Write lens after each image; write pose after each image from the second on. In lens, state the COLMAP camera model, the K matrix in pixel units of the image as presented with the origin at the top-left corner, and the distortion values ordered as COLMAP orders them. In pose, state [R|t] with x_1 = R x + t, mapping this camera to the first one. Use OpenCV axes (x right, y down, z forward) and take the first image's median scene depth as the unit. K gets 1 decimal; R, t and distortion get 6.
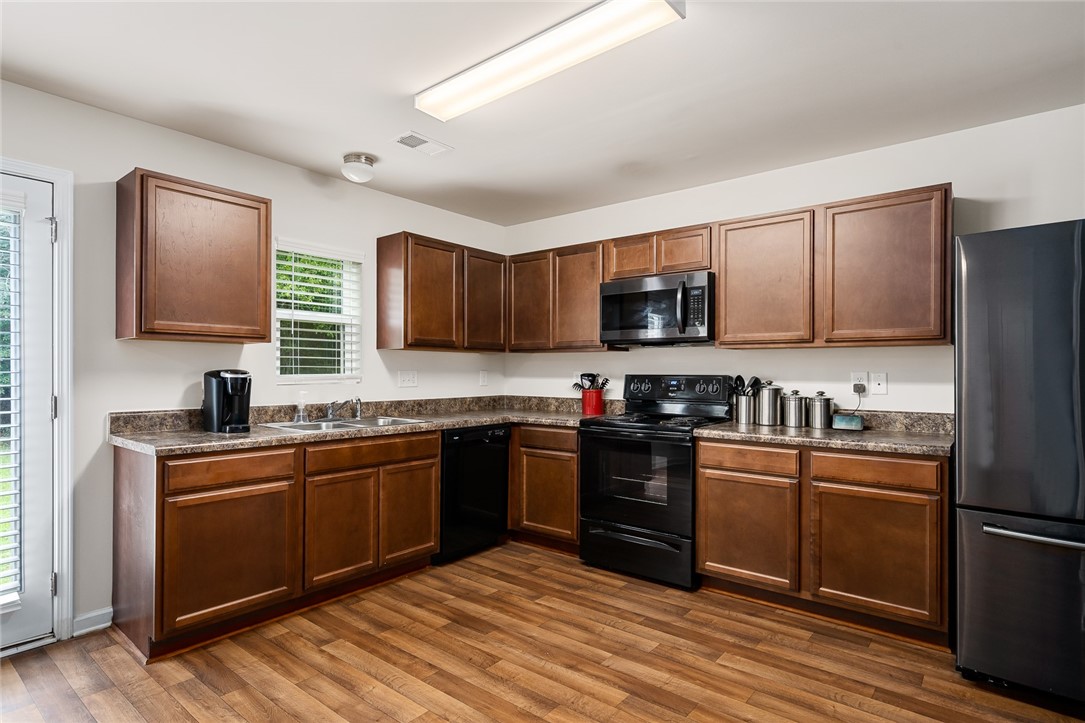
lens RADIAL K [[563.9, 0, 541.2], [0, 563.9, 371.5], [0, 0, 1]] dist [-0.001692, -0.000443]
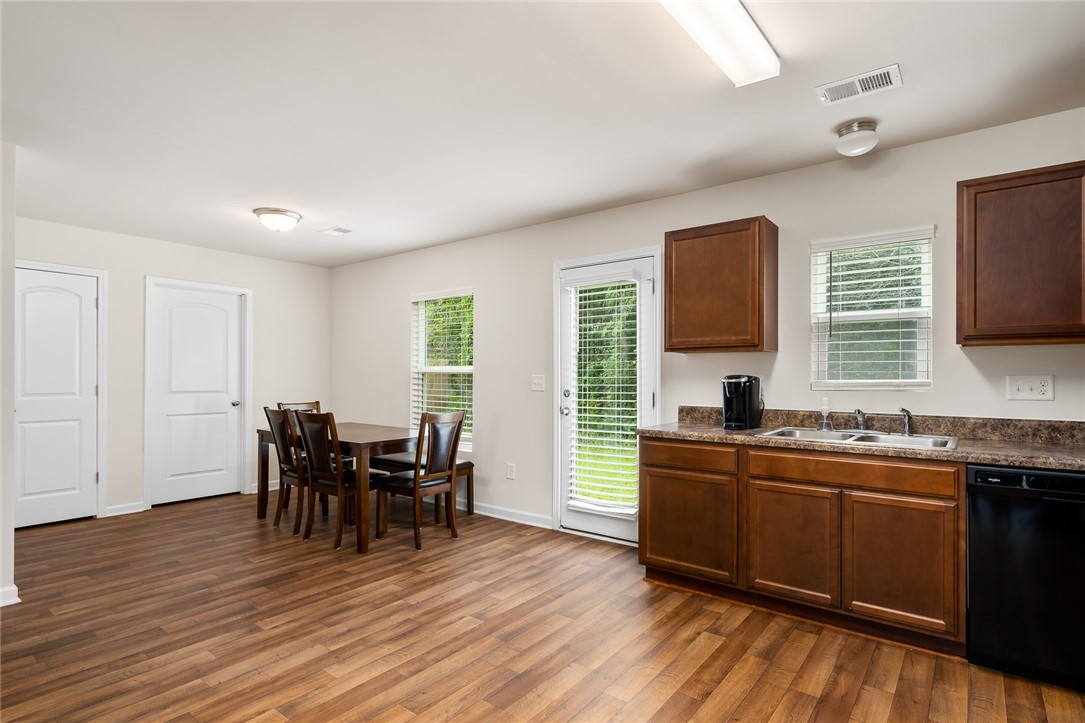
lens RADIAL K [[553.5, 0, 542.1], [0, 553.5, 375.2], [0, 0, 1]] dist [0.008090, -0.000435]
pose [[0.017872, -0.003420, -0.999834, 0.509381], [-0.000400, 0.999994, -0.003427, 0.000864], [0.999840, 0.000462, 0.017871, 0.509144]]
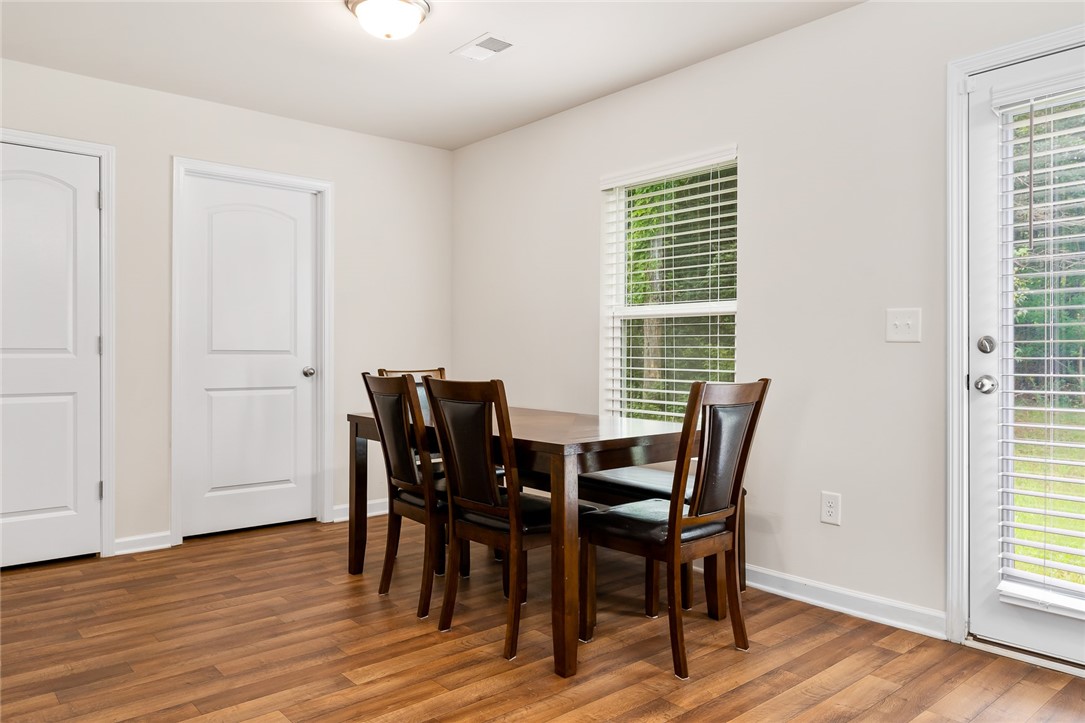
lens RADIAL K [[761.4, 0, 542.5], [0, 761.4, 361.5], [0, 0, 1]] dist [0.003386, 0.001552]
pose [[-0.174809, 0.009331, -0.984558, 0.089549], [-0.001140, 0.999953, 0.009679, 0.049492], [0.984602, 0.002815, -0.174790, 0.264340]]
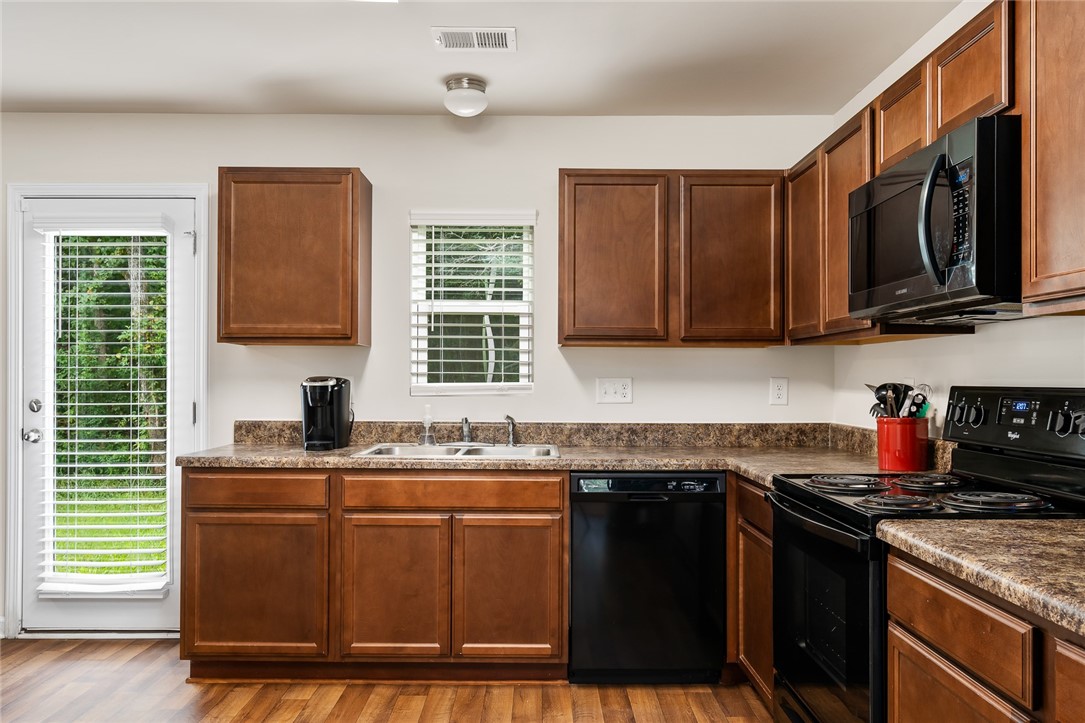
lens RADIAL K [[802.4, 0, 538.6], [0, 802.4, 378.4], [0, 0, 1]] dist [0.002077, -0.000175]
pose [[0.630648, -0.001166, -0.776068, 0.531878], [-0.001894, 0.999994, -0.003042, 0.002170], [0.776067, 0.003389, 0.630642, 0.427042]]
